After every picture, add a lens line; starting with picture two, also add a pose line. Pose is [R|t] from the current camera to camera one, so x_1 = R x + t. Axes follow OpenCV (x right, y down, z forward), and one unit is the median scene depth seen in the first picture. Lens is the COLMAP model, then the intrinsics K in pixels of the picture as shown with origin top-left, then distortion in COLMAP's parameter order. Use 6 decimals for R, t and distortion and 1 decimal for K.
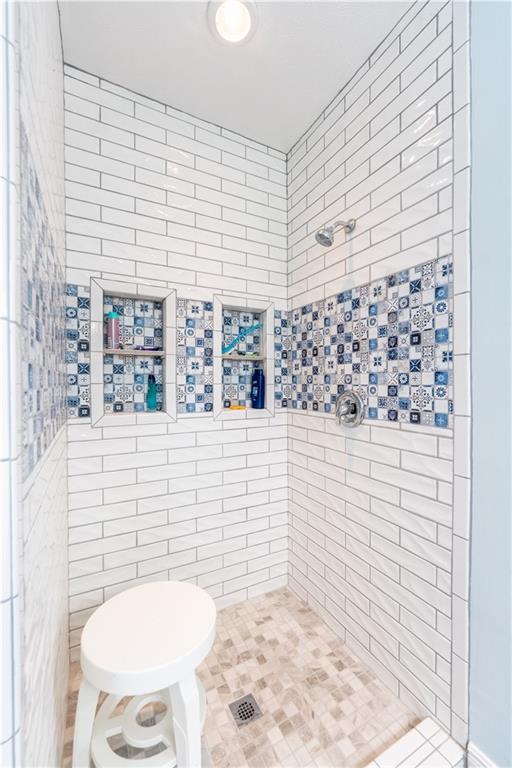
lens RADIAL K [[309.7, 0, 252.6], [0, 309.7, 385.3], [0, 0, 1]] dist [-0.002346, 0.000067]
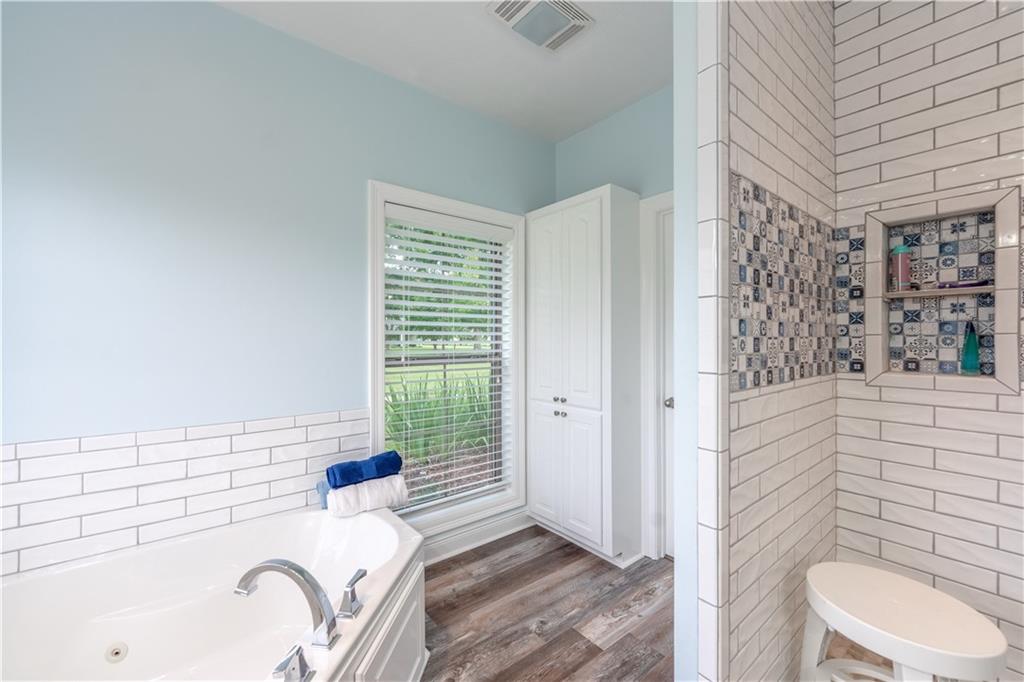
lens RADIAL K [[413.0, 0, 515.9], [0, 413.0, 336.0], [0, 0, 1]] dist [-0.002346, 0.000067]
pose [[0.186736, -0.000184, -0.982410, 0.401098], [-0.003980, 0.999992, -0.000944, 0.002383], [0.982402, 0.004086, 0.186734, -0.171316]]
